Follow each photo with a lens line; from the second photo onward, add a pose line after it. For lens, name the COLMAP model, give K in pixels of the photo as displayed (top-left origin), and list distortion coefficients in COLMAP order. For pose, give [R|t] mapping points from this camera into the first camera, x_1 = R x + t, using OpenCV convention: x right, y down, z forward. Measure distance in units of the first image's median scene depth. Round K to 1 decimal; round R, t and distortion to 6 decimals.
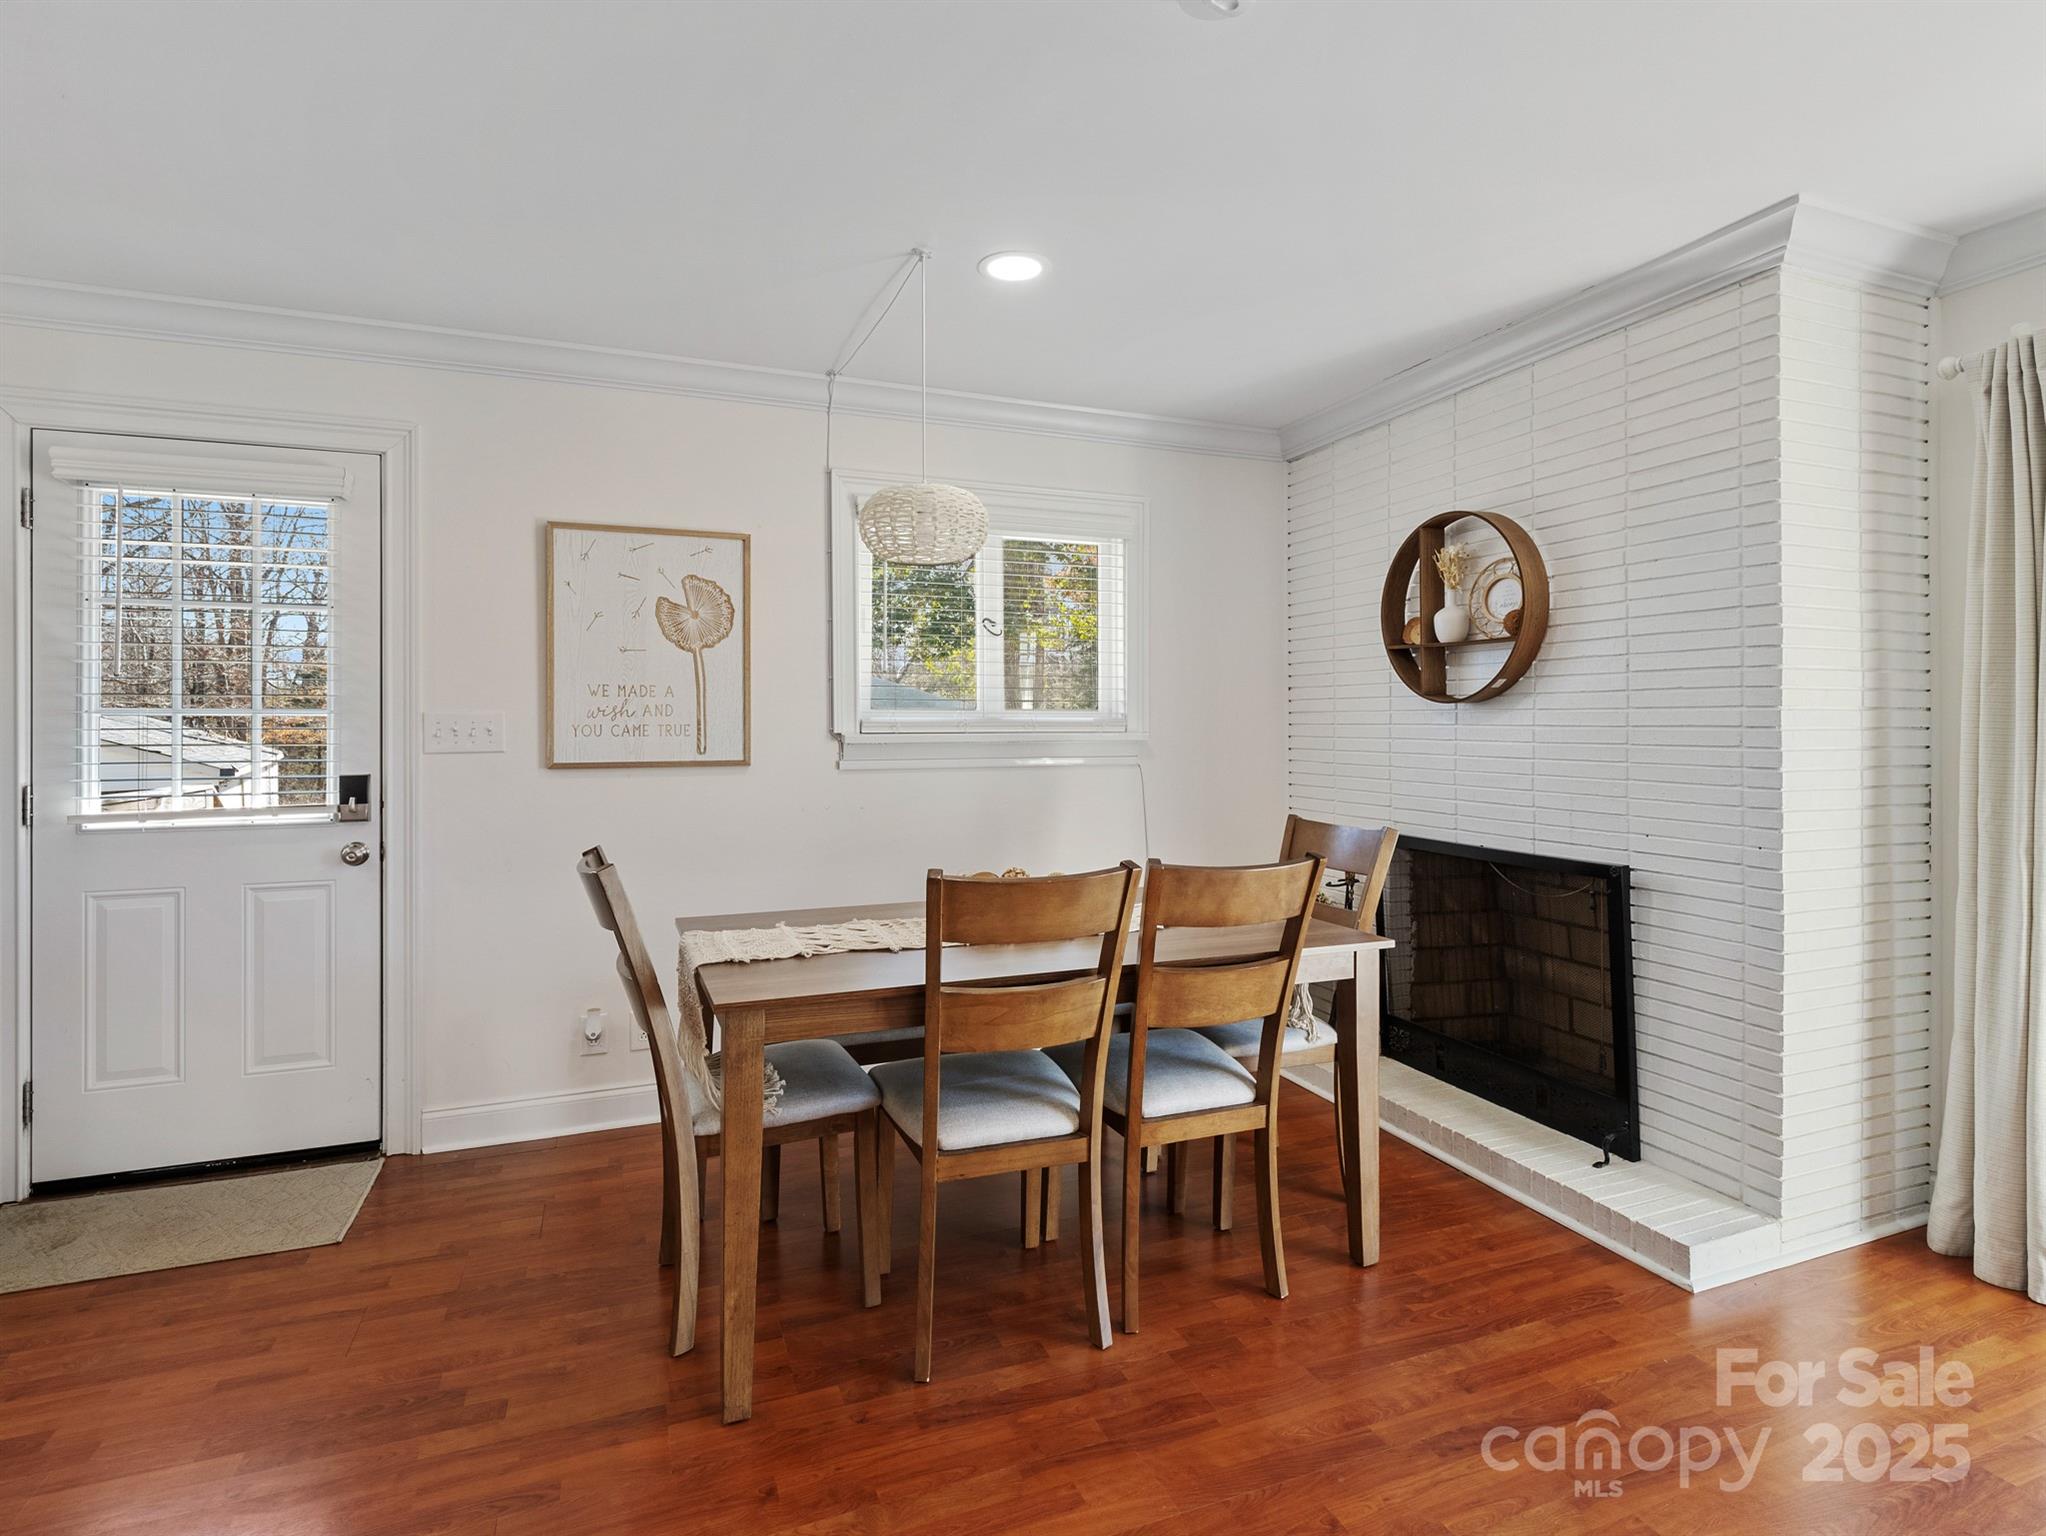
lens RADIAL K [[1013.2, 0, 1010.8], [0, 1013.2, 726.8], [0, 0, 1]] dist [-0.000268, -0.000537]
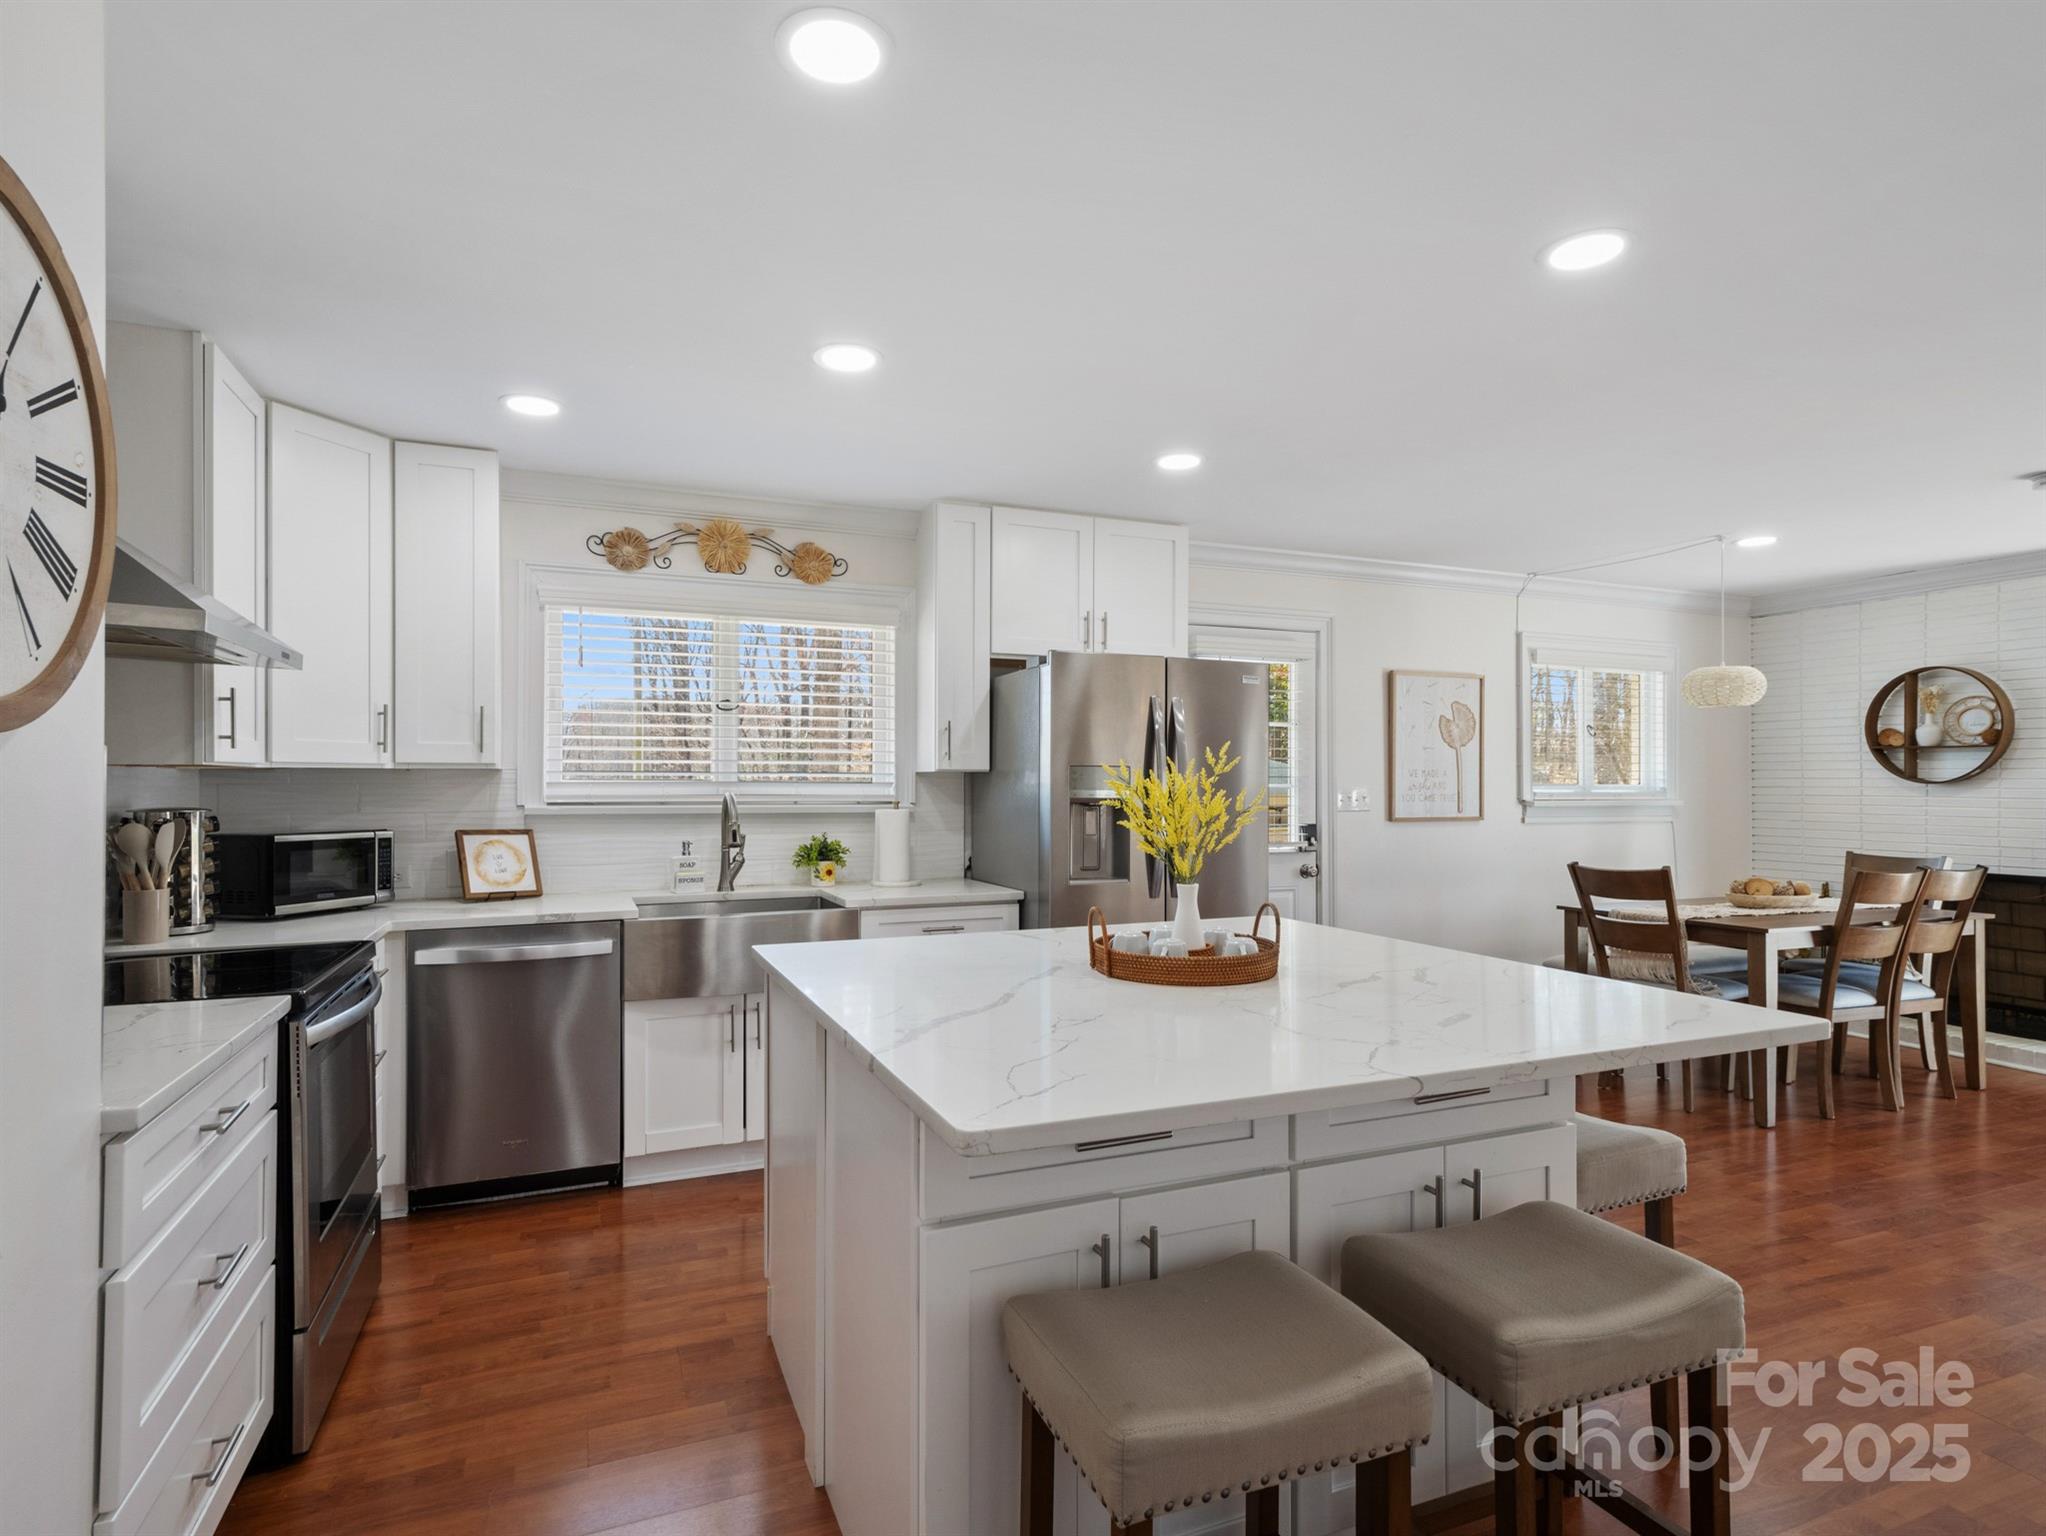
lens RADIAL K [[1080.7, 0, 1023.0], [0, 1080.7, 768.0], [0, 0, 1]] dist [0.025902, -0.000280]
pose [[0.999332, 0.005179, 0.036184, -1.133138], [-0.004463, 0.999793, -0.019843, -0.007098], [-0.036280, 0.019668, 0.999148, -0.739132]]
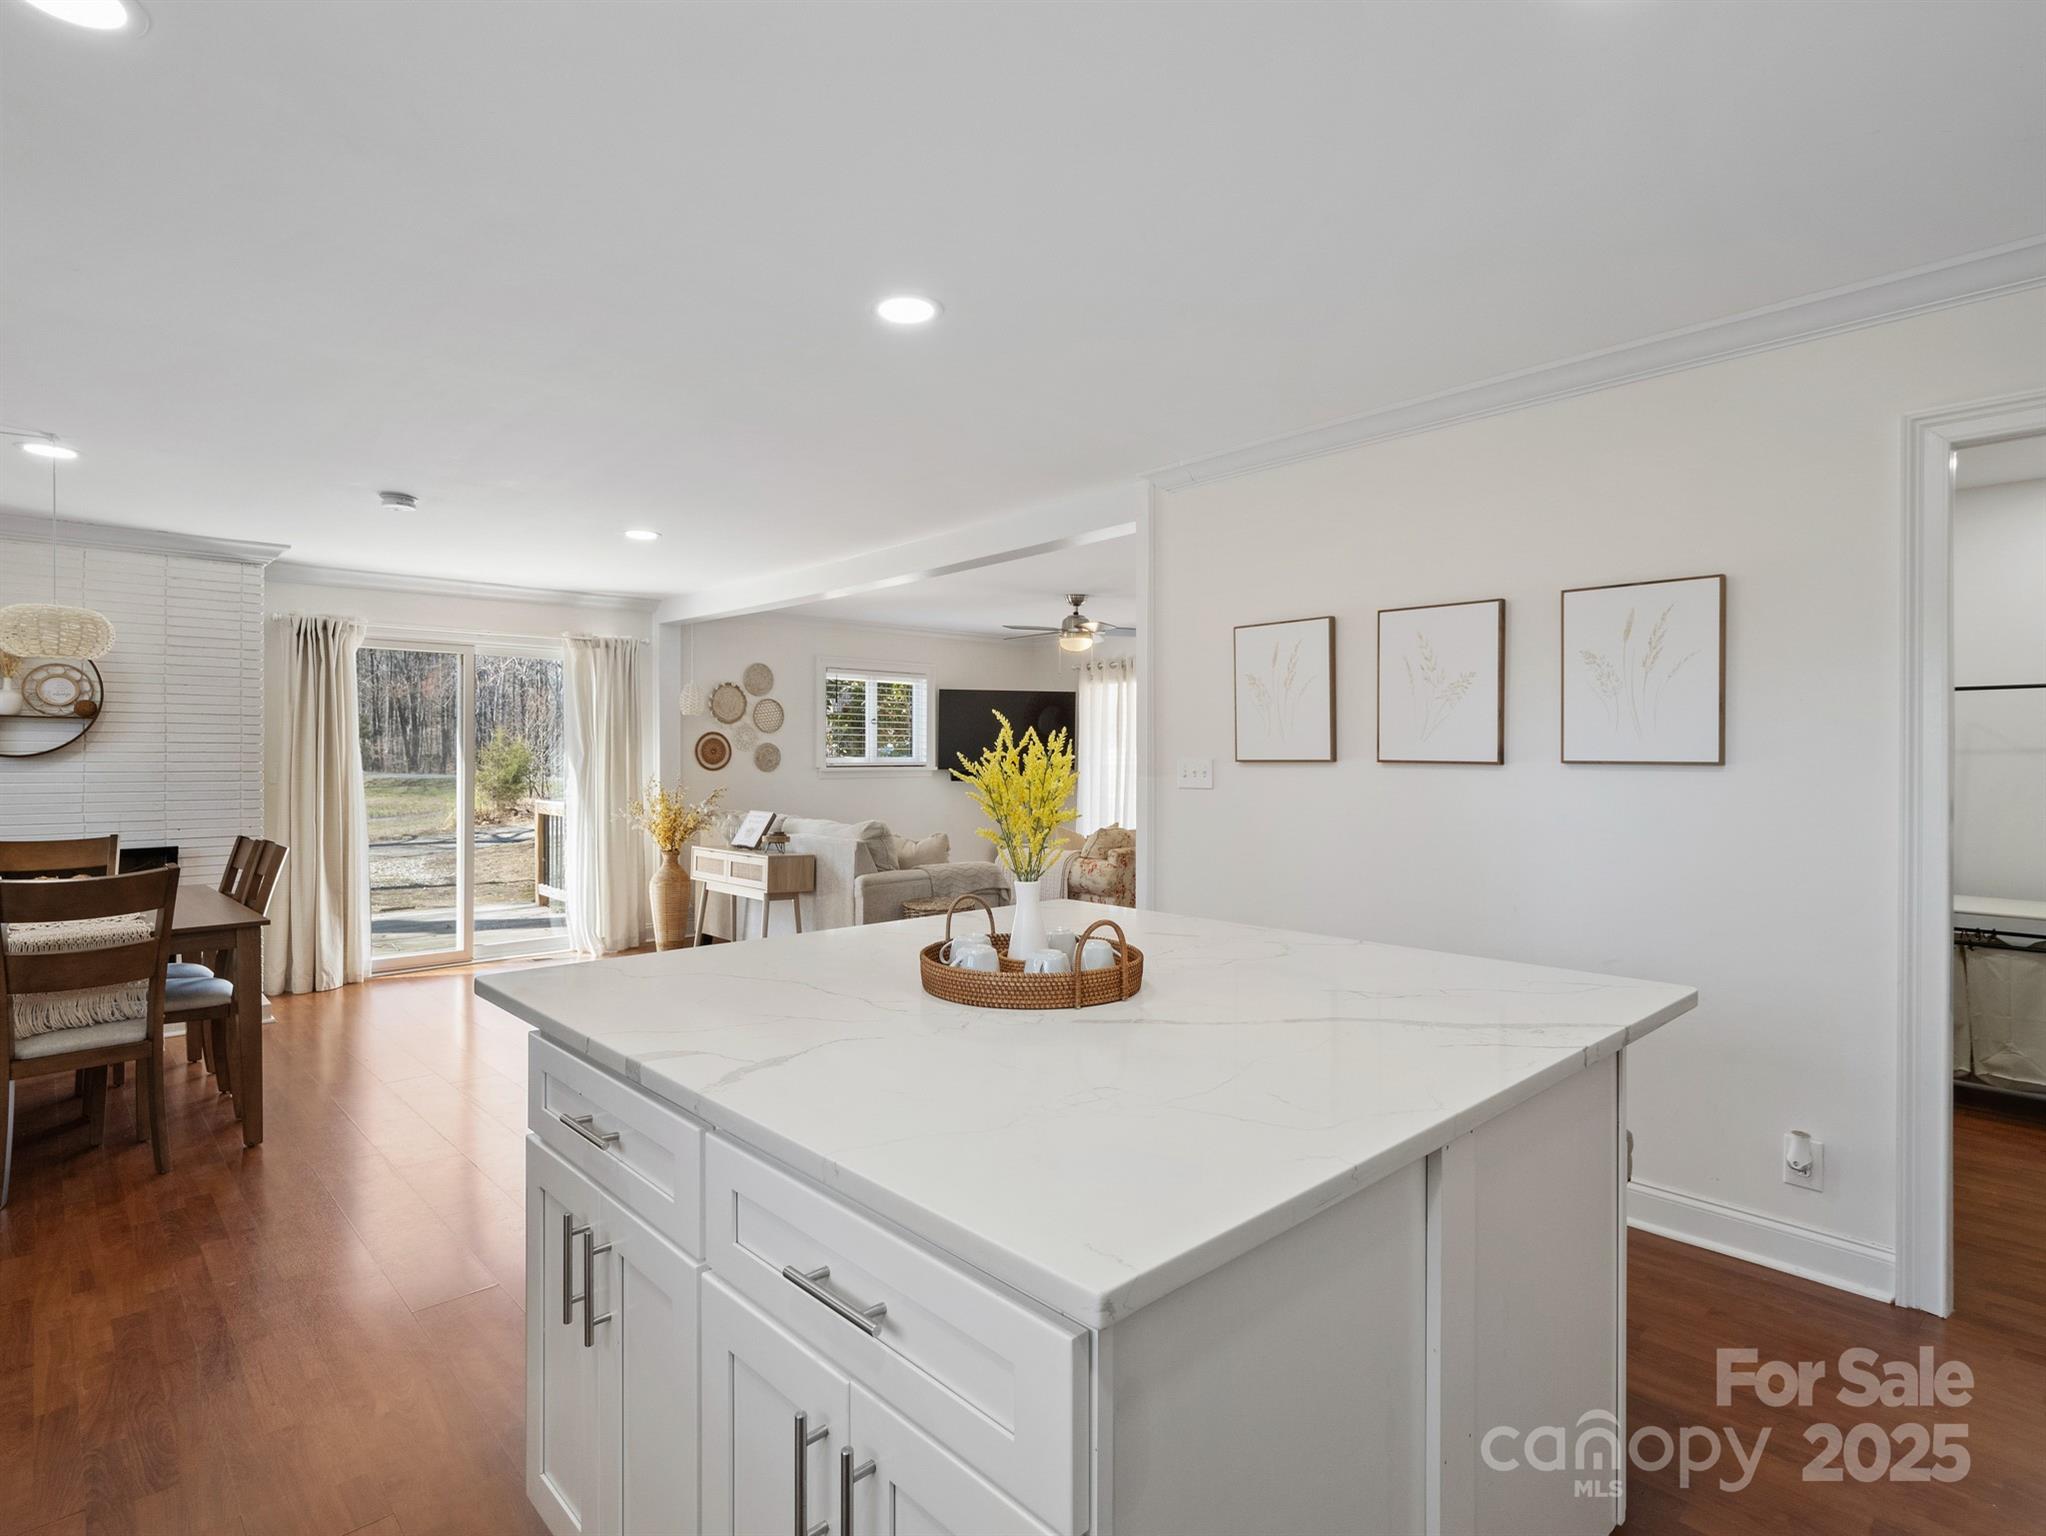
lens RADIAL K [[1080.7, 0, 1023.0], [0, 1080.7, 768.0], [0, 0, 1]] dist [0.025902, -0.000280]
pose [[-0.364859, -0.008713, 0.931022, -1.625096], [0.001462, 0.999950, 0.009931, -0.022388], [-0.931062, 0.004985, -0.364828, 0.248948]]
